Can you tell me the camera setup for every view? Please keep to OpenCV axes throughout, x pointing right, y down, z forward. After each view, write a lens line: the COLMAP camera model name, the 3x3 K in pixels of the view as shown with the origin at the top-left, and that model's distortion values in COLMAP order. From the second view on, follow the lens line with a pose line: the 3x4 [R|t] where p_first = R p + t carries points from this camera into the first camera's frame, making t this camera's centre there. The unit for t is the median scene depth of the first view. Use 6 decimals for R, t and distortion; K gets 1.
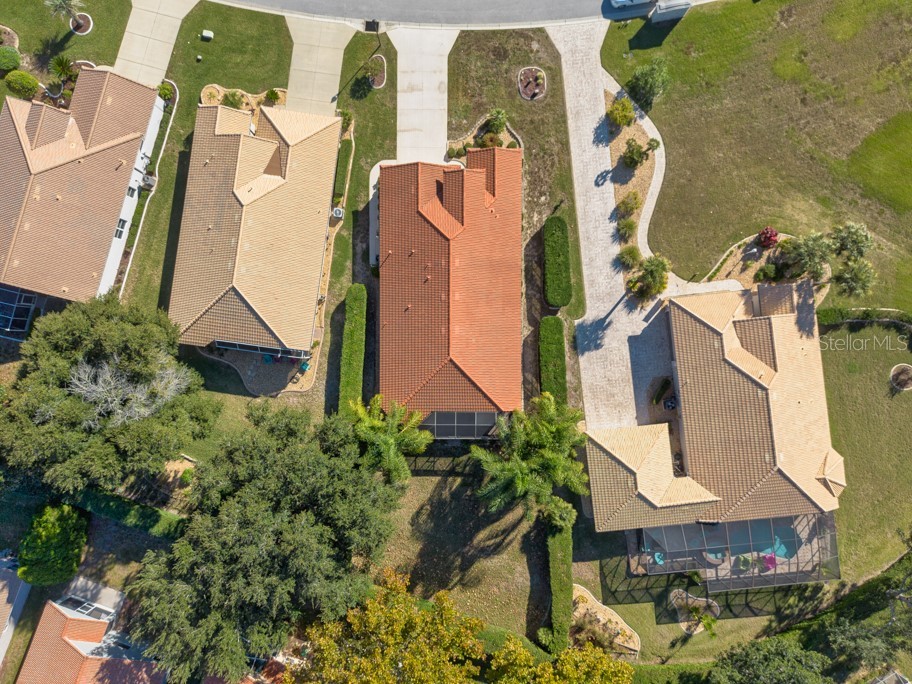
lens RADIAL K [[654.4, 0, 453.1], [0, 654.4, 346.6], [0, 0, 1]] dist [0.004715, -0.001102]
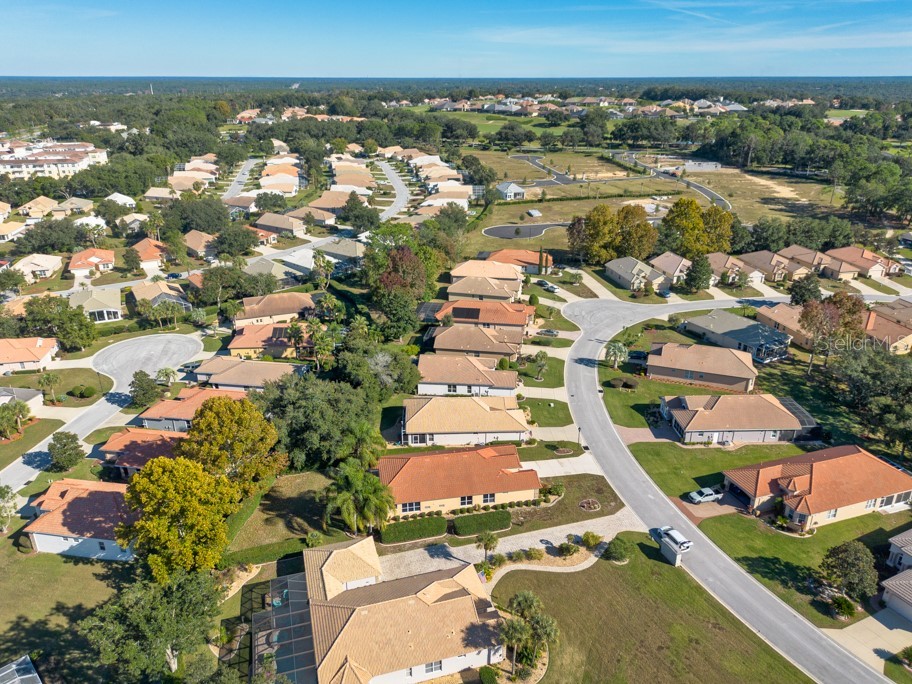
lens RADIAL K [[654.4, 0, 453.1], [0, 654.4, 346.6], [0, 0, 1]] dist [0.004715, -0.001102]
pose [[0.185153, 0.379729, -0.906380, 1.350850], [-0.982671, 0.079743, -0.167330, 0.157077], [0.008737, 0.921654, 0.387913, 0.028400]]
